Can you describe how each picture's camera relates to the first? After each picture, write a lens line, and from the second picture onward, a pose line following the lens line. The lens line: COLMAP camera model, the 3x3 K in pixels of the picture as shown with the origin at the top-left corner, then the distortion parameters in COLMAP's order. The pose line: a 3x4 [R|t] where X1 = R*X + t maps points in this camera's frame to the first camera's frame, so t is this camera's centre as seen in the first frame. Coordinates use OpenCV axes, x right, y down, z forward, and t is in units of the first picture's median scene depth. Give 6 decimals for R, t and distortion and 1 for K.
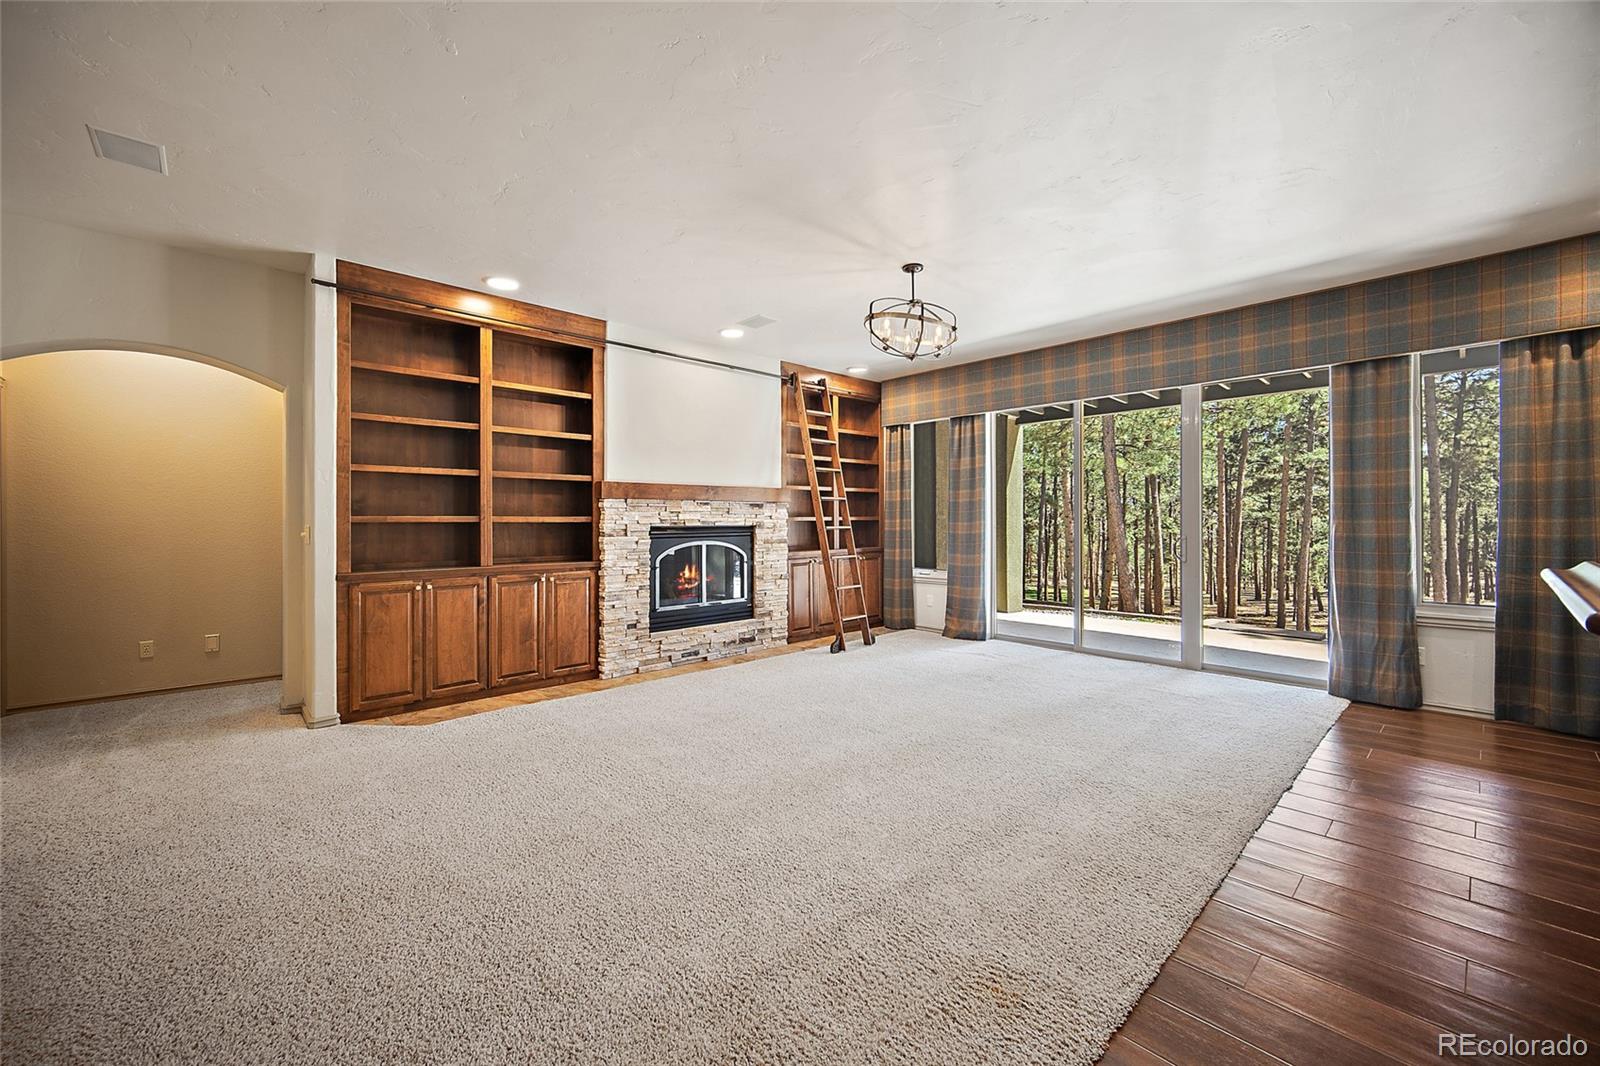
lens RADIAL K [[631.6, 0, 779.1], [0, 631.6, 525.3], [0, 0, 1]] dist [-0.000351, -0.000049]
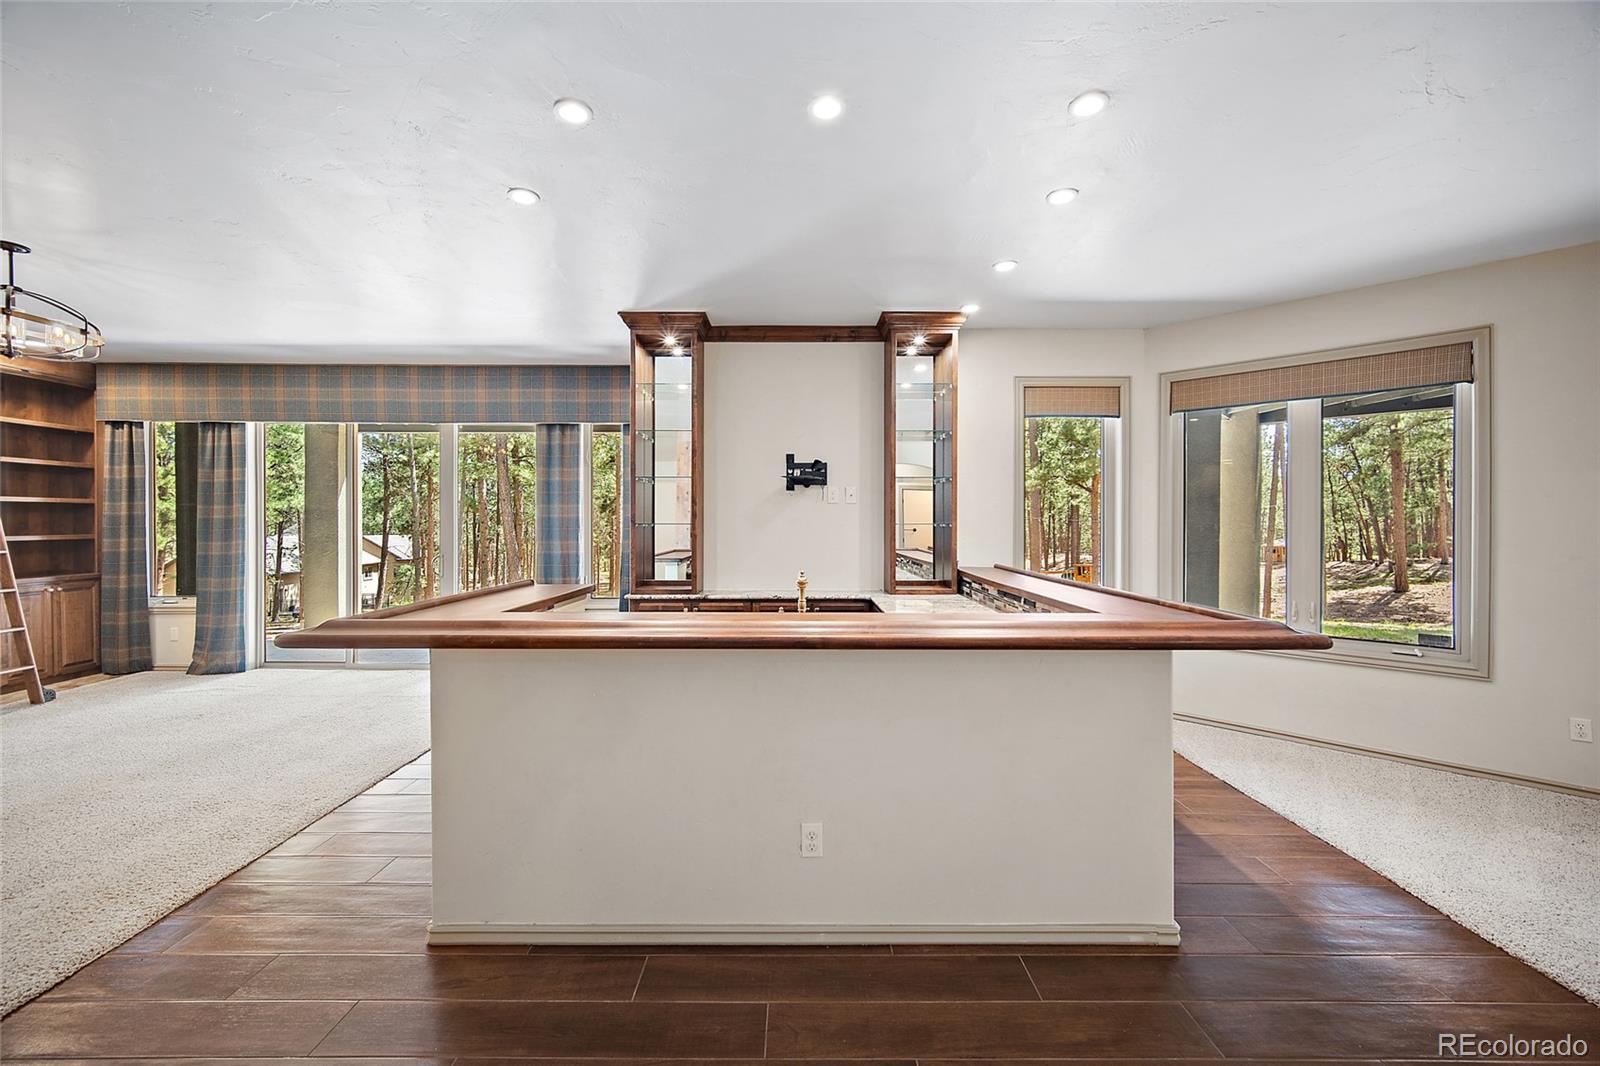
lens RADIAL K [[633.4, 0, 791.4], [0, 633.4, 531.2], [0, 0, 1]] dist [0.000708, 0.000023]
pose [[0.670982, -0.003285, 0.741467, 0.173643], [0.000005, 0.999990, 0.004426, -0.023837], [-0.741474, -0.002967, 0.670975, -0.194496]]
